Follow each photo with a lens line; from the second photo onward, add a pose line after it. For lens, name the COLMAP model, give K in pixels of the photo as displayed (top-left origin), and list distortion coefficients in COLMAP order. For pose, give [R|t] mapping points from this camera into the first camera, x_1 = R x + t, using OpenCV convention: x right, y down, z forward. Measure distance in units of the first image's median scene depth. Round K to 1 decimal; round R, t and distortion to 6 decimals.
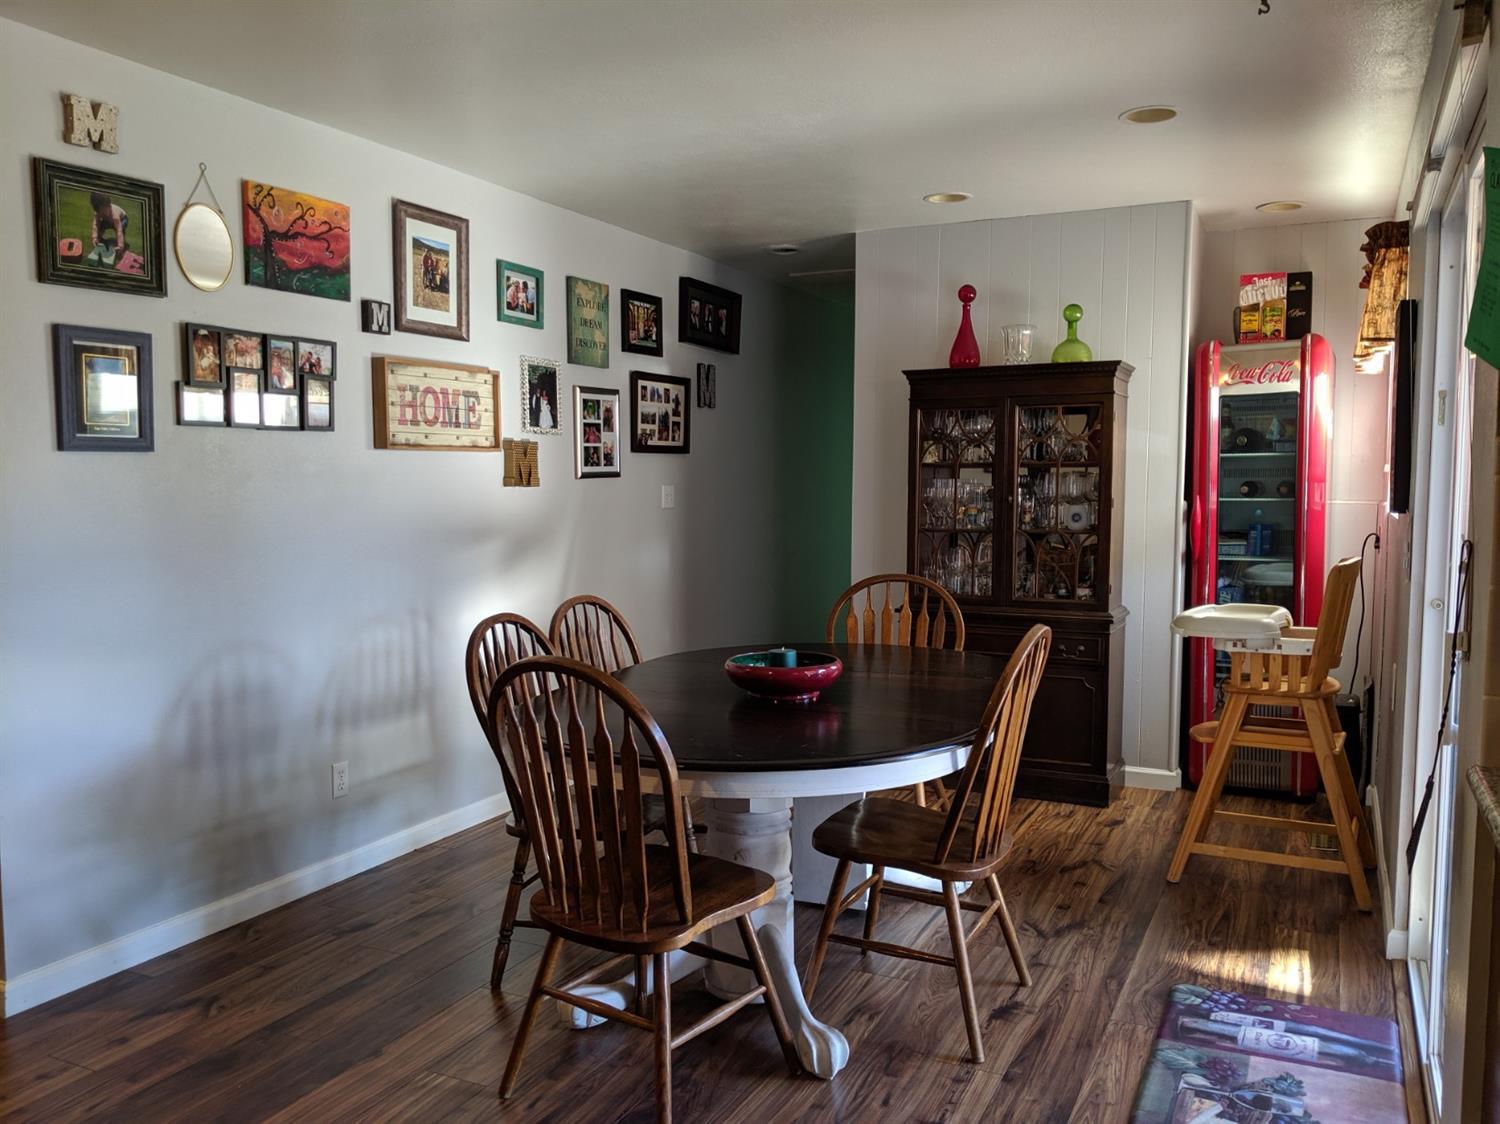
lens RADIAL K [[1196.9, 0, 751.3], [0, 1196.9, 562.2], [0, 0, 1]] dist [0.043512, -0.085000]
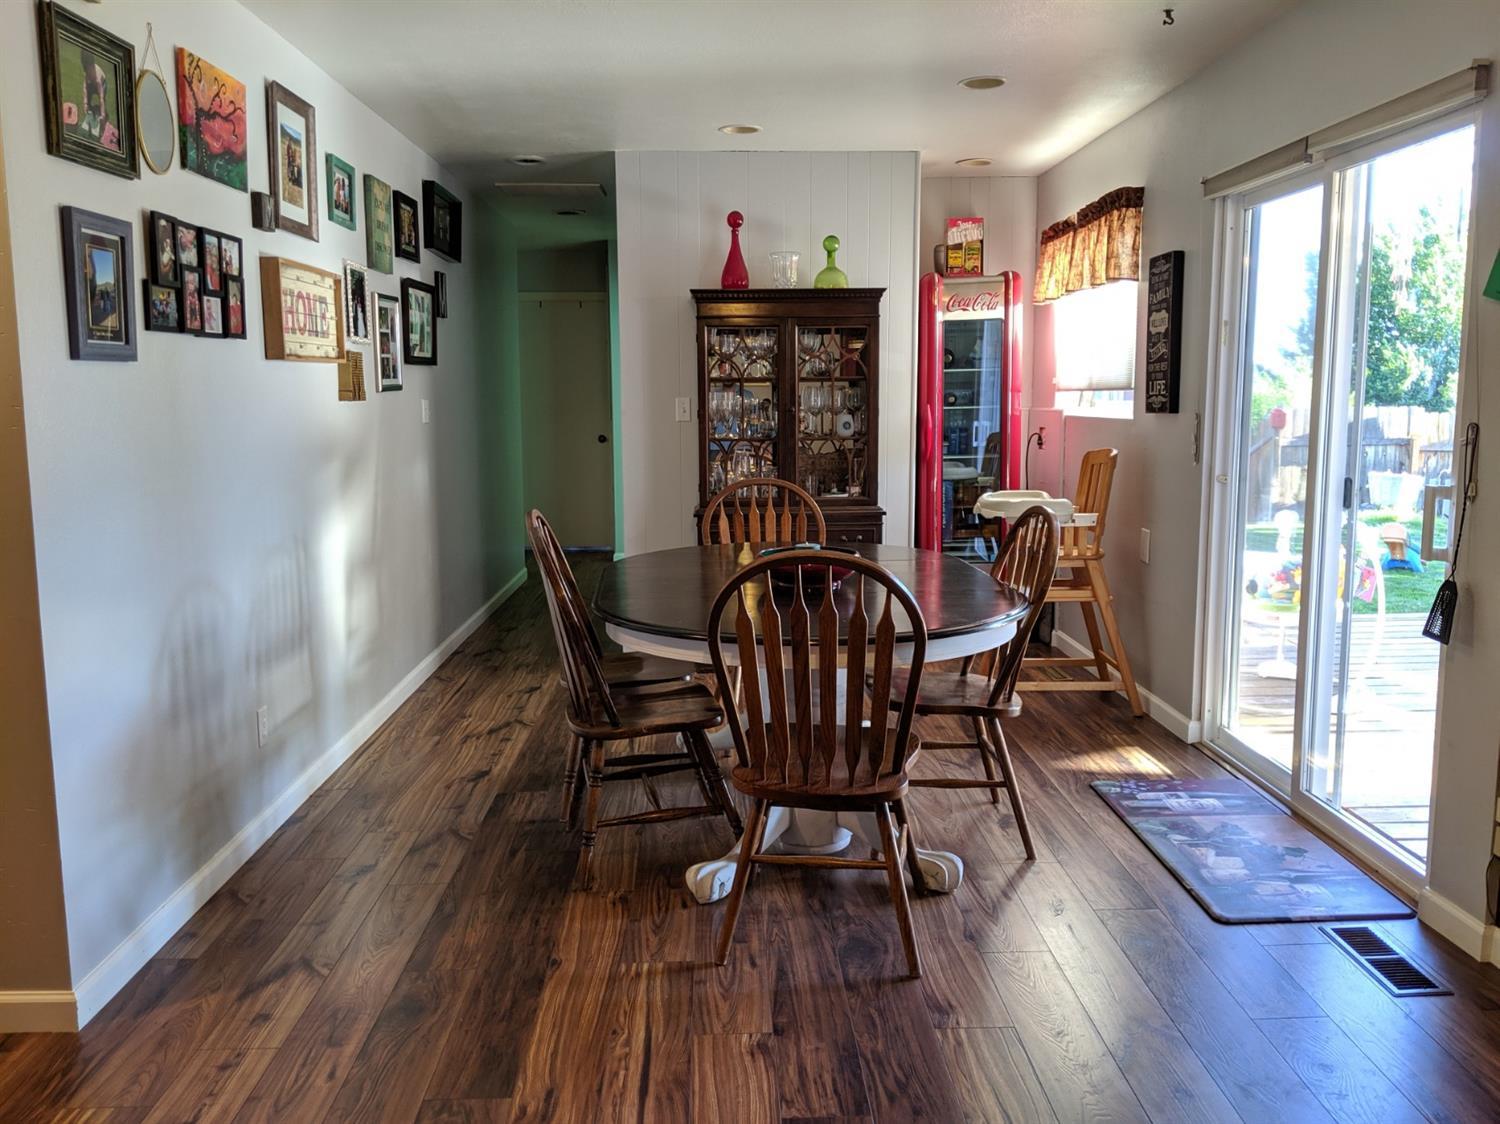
lens RADIAL K [[1195.2, 0, 764.2], [0, 1195.2, 534.4], [0, 0, 1]] dist [0.030657, -0.063719]
pose [[0.884621, -0.060257, 0.462401, -0.397243], [0.037928, 0.997628, 0.057442, -0.000883], [-0.464765, -0.033277, 0.884808, 0.025930]]
